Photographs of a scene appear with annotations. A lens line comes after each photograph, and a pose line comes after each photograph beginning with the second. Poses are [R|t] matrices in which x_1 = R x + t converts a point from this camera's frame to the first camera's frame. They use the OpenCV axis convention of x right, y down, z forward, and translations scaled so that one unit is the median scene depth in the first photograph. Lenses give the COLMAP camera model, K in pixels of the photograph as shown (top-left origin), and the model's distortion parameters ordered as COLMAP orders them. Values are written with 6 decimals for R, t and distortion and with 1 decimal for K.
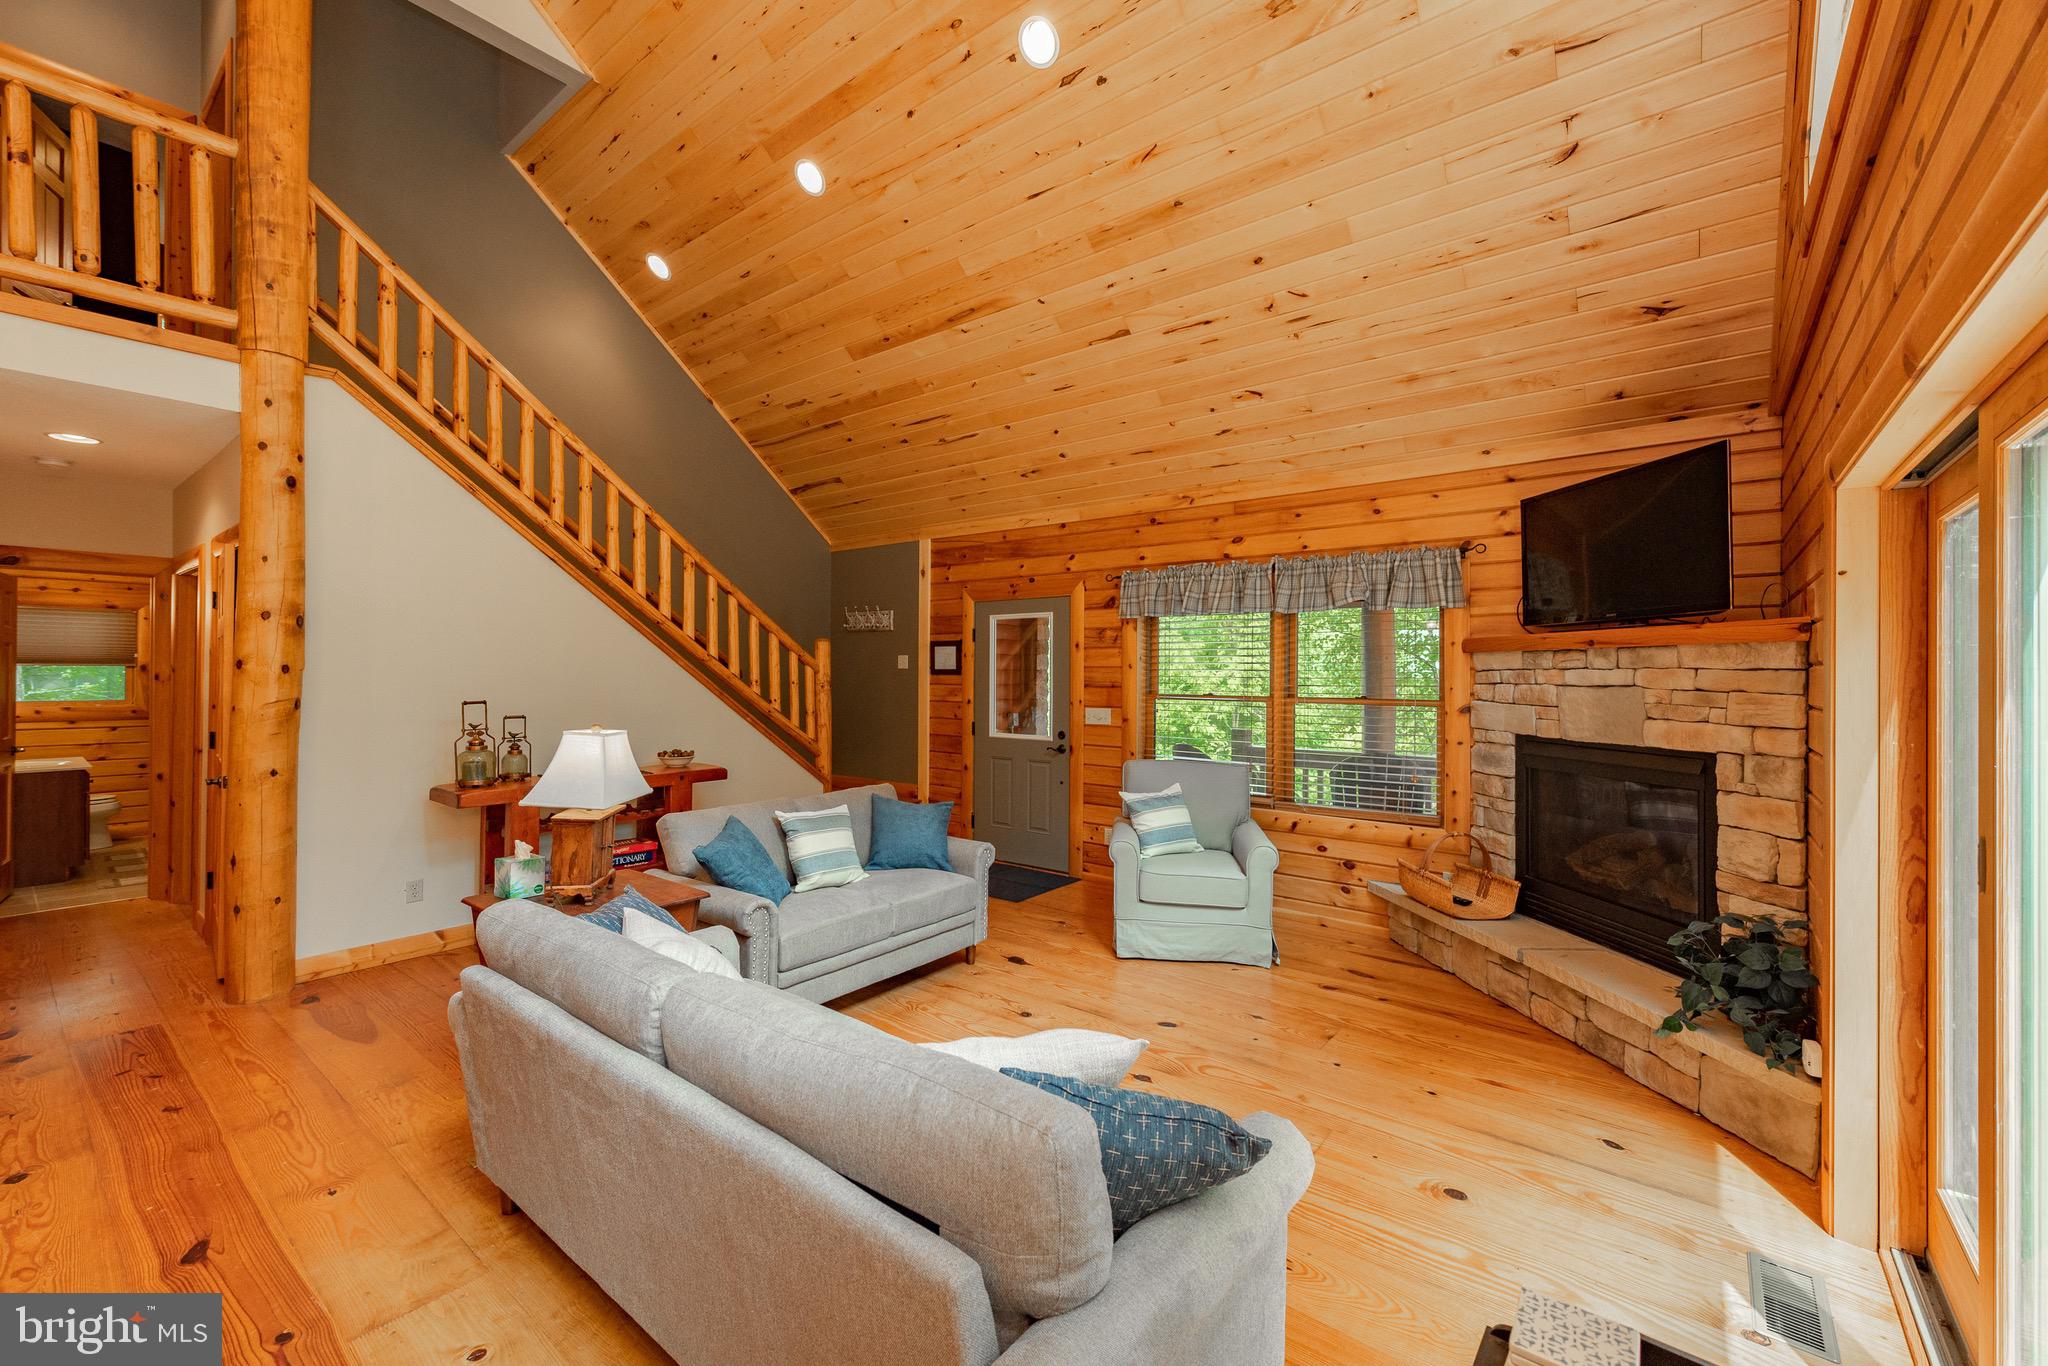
lens RADIAL K [[815.7, 0, 1016.7], [0, 815.7, 670.8], [0, 0, 1]] dist [0.002341, -0.000412]
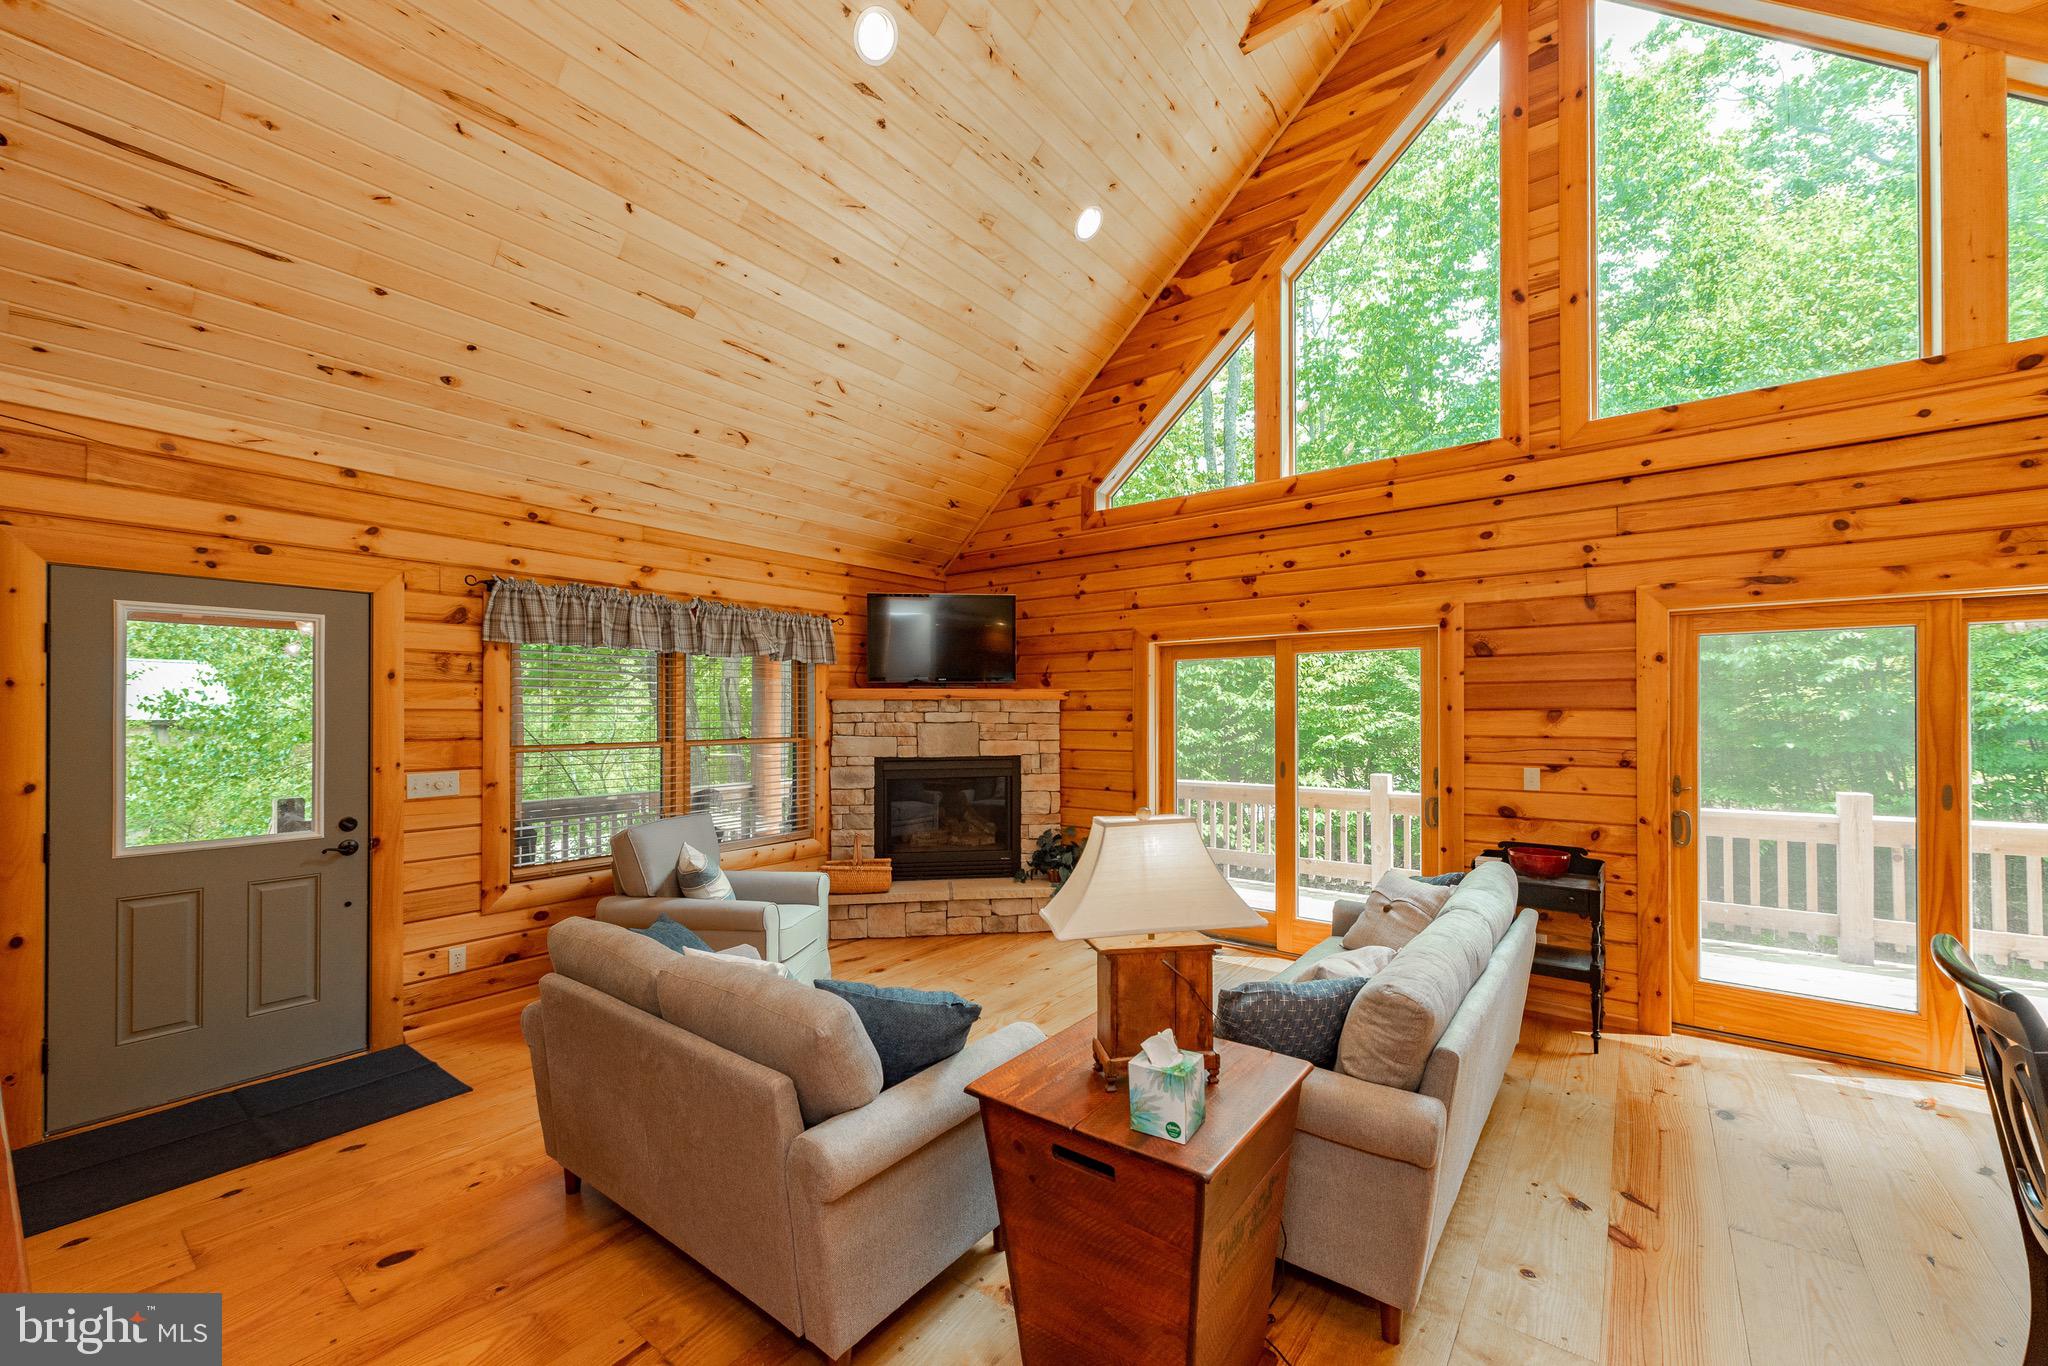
lens RADIAL K [[815.7, 0, 1013.7], [0, 815.7, 706.9], [0, 0, 1]] dist [0.002341, -0.000412]
pose [[-0.015011, -0.001202, 0.999887, -0.772254], [-0.002189, 0.999997, 0.001169, -0.012423], [-0.999885, -0.002171, -0.015014, 0.736966]]
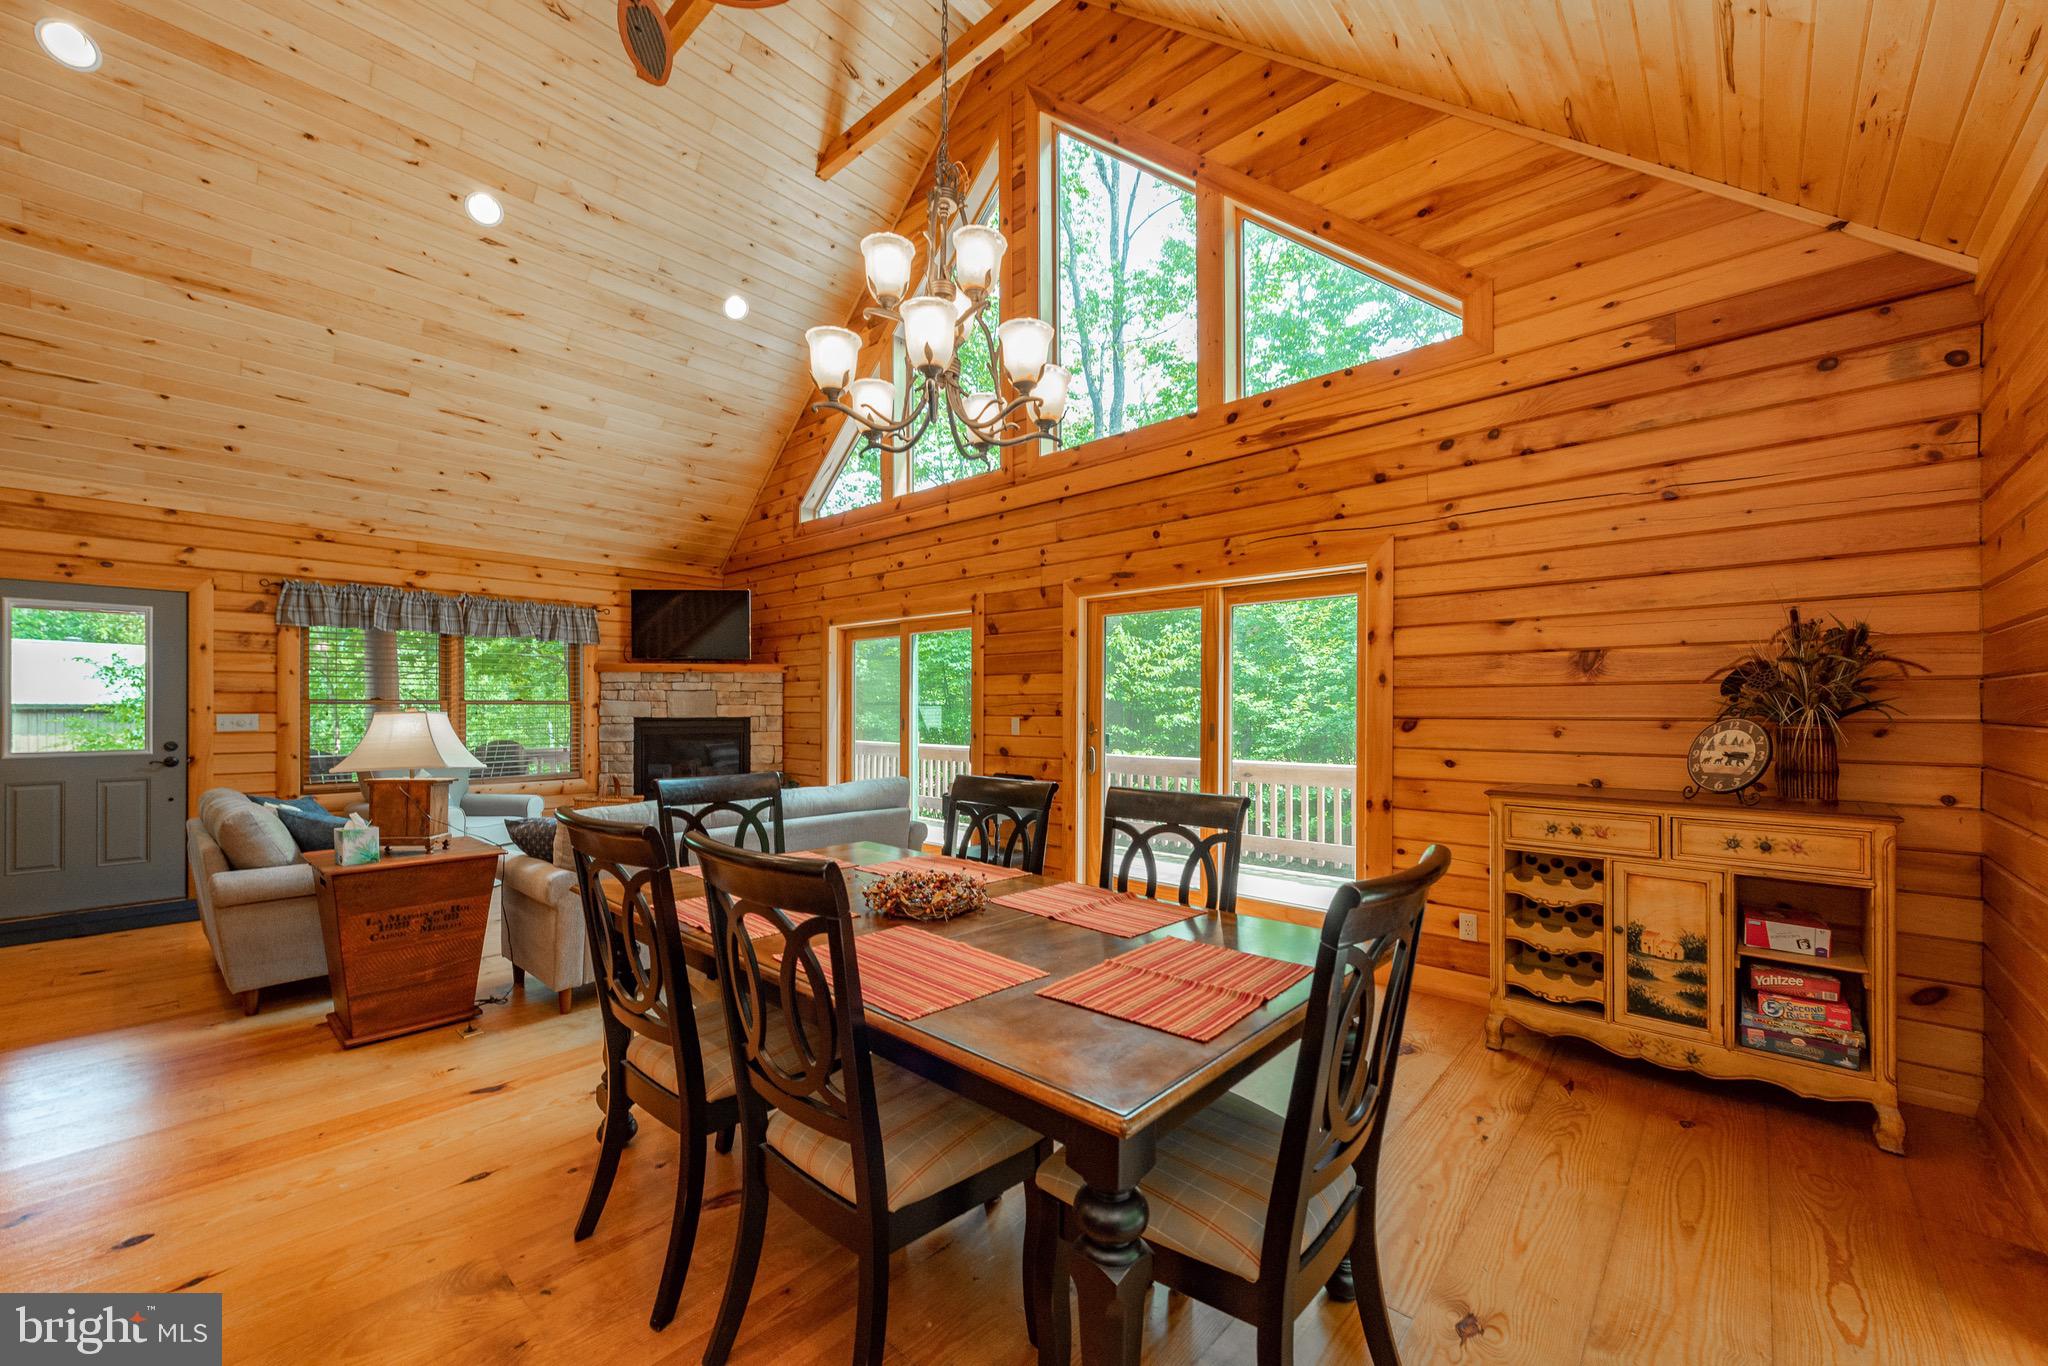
lens RADIAL K [[815.7, 0, 1017.2], [0, 815.7, 708.5], [0, 0, 1]] dist [0.002341, -0.000412]
pose [[0.067451, -0.009274, 0.997680, -1.092599], [-0.005794, 0.999936, 0.009687, 0.032657], [-0.997706, -0.006434, 0.067393, 0.019890]]
